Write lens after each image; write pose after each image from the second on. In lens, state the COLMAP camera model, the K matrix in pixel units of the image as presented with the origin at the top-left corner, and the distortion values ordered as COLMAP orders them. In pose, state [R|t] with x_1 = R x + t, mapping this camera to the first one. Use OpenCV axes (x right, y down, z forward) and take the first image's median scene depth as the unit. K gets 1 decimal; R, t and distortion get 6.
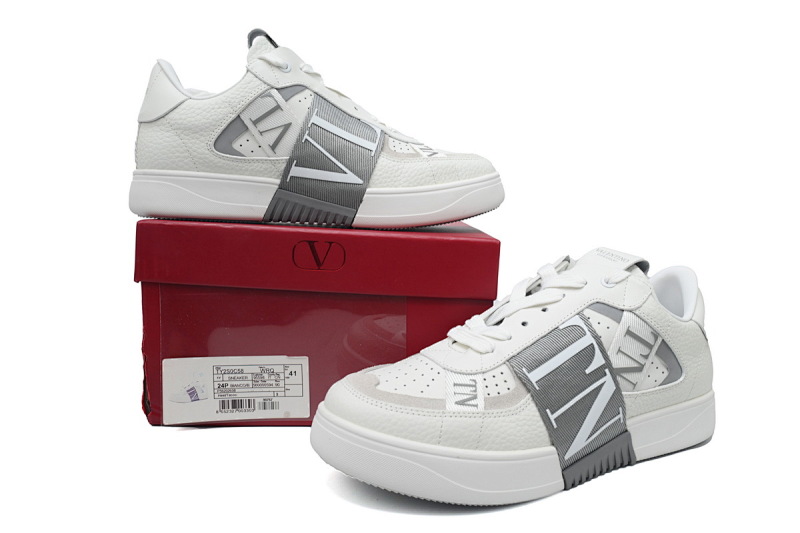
lens RADIAL K [[629.7, 0, 398.6], [0, 629.7, 265.5], [0, 0, 1]] dist [0.004922, -0.002625]
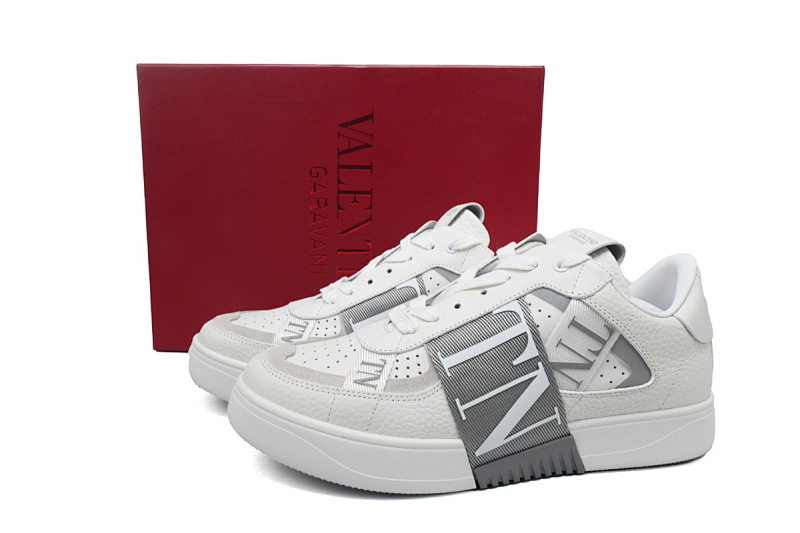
lens RADIAL K [[629.7, 0, 403.1], [0, 629.7, 267.4], [0, 0, 1]] dist [0.004922, -0.002625]
pose [[0.961649, 0.047324, -0.270168, 0.379456], [-0.042681, 0.998823, 0.023038, 0.018865], [0.270940, -0.010624, 0.962538, 0.095373]]
